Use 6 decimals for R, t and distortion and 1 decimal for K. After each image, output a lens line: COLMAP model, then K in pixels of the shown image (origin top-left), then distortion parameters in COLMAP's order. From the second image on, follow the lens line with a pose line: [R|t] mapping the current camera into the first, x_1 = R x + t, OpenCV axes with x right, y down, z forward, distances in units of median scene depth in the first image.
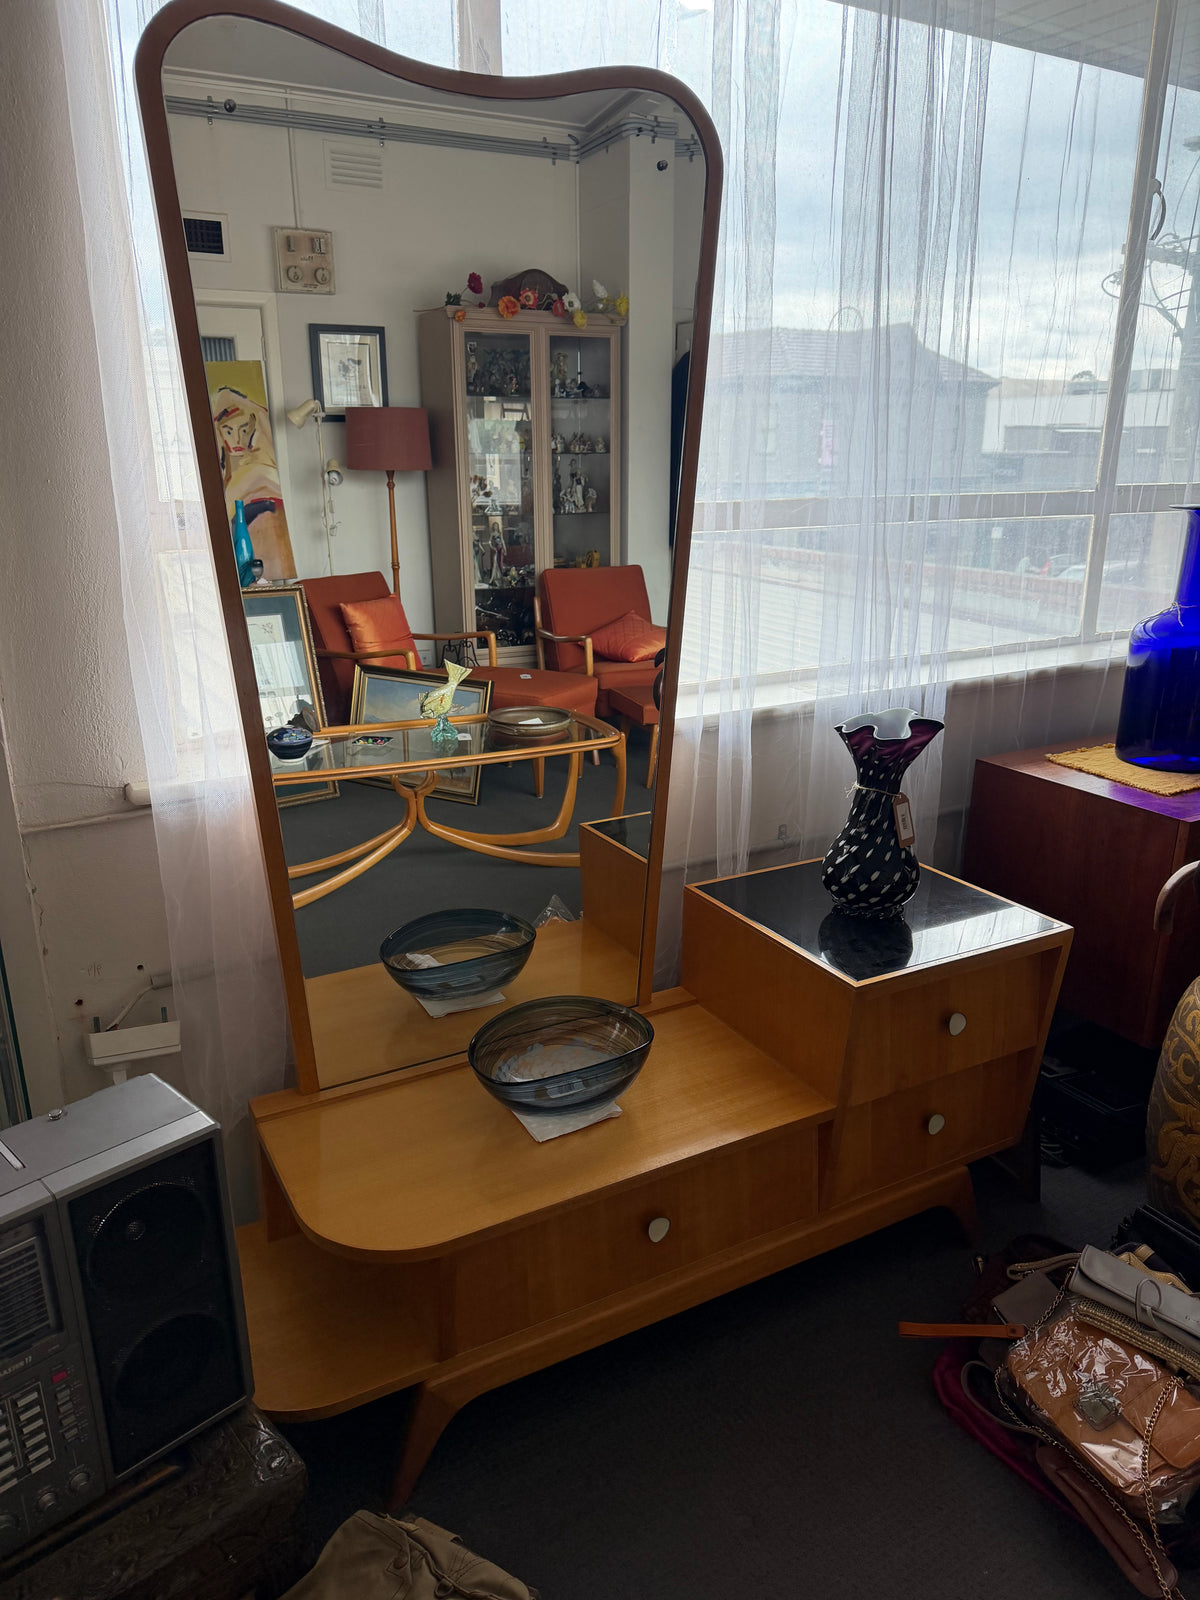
lens RADIAL K [[1123.5, 0, 595.3], [0, 1123.5, 799.9], [0, 0, 1]] dist [0.065107, -0.079270]
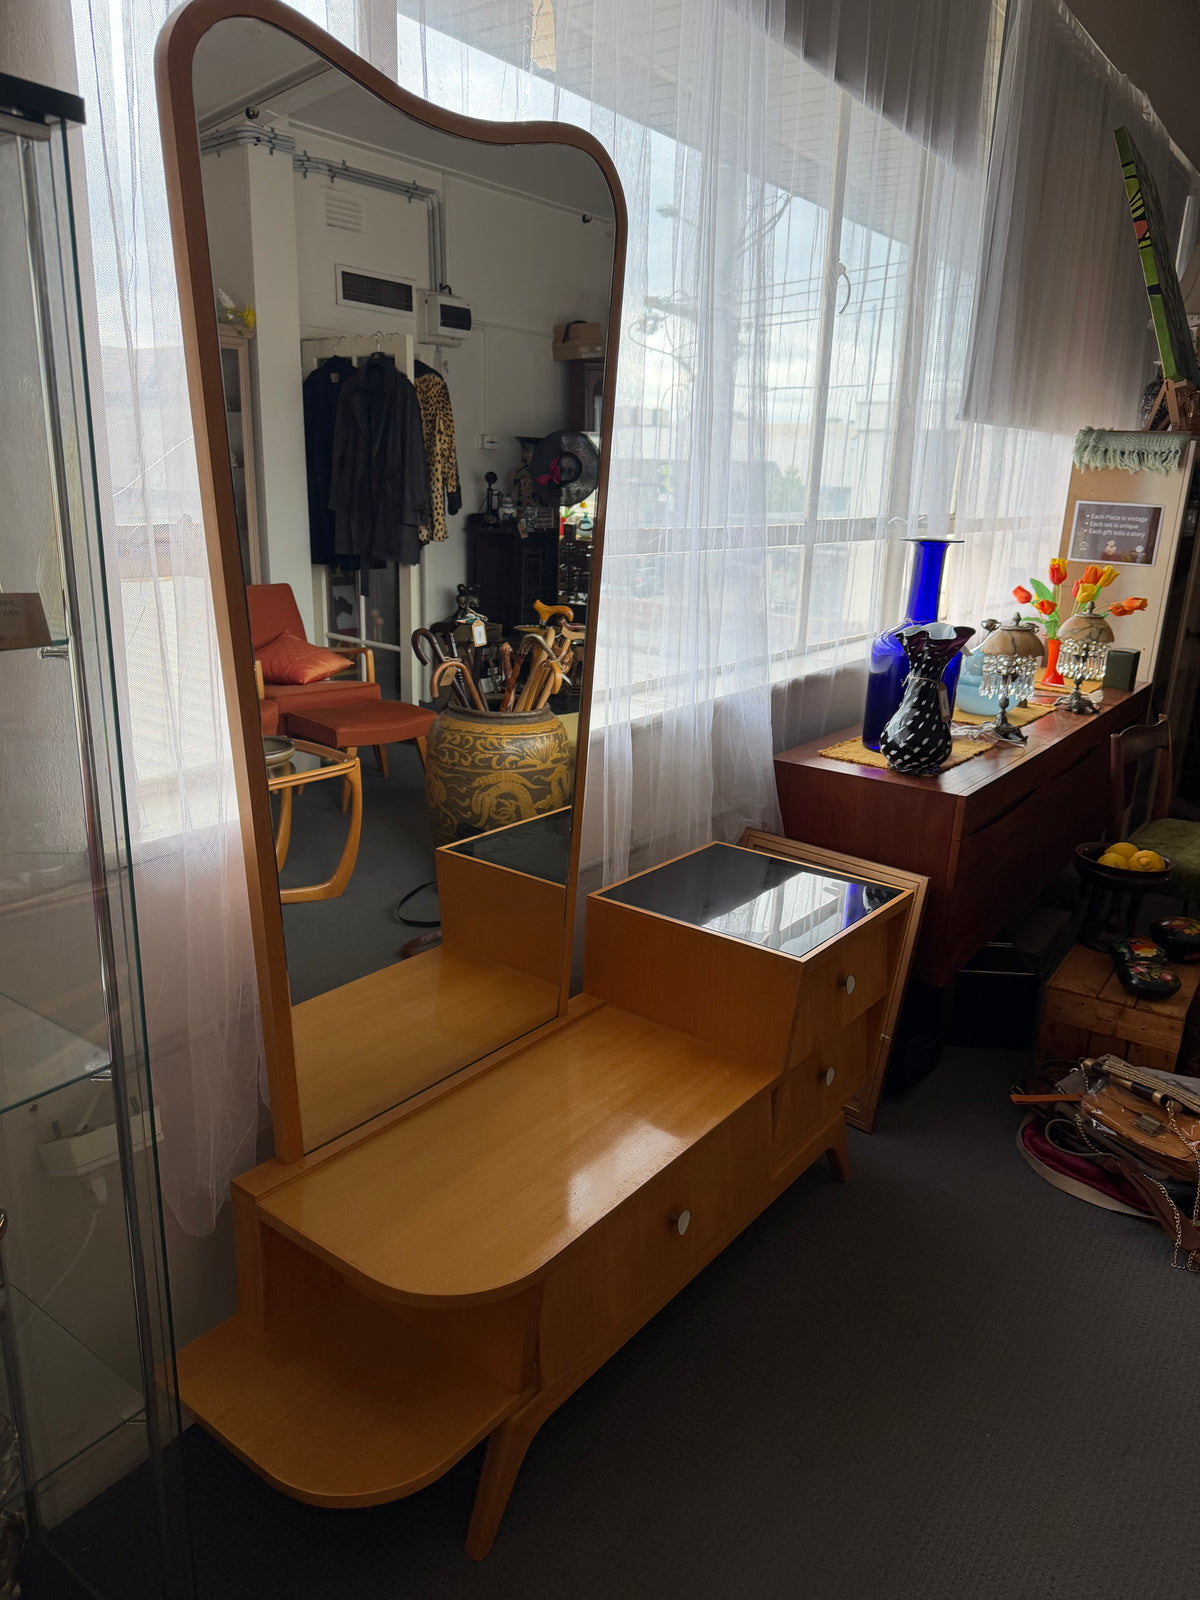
lens RADIAL K [[1123.5, 0, 596.3], [0, 1123.5, 796.7], [0, 0, 1]] dist [0.065107, -0.079270]
pose [[0.915747, -0.081202, 0.393463, -0.302167], [0.087537, 0.996160, 0.001851, -0.015880], [-0.392102, 0.032748, 0.919339, 0.029291]]
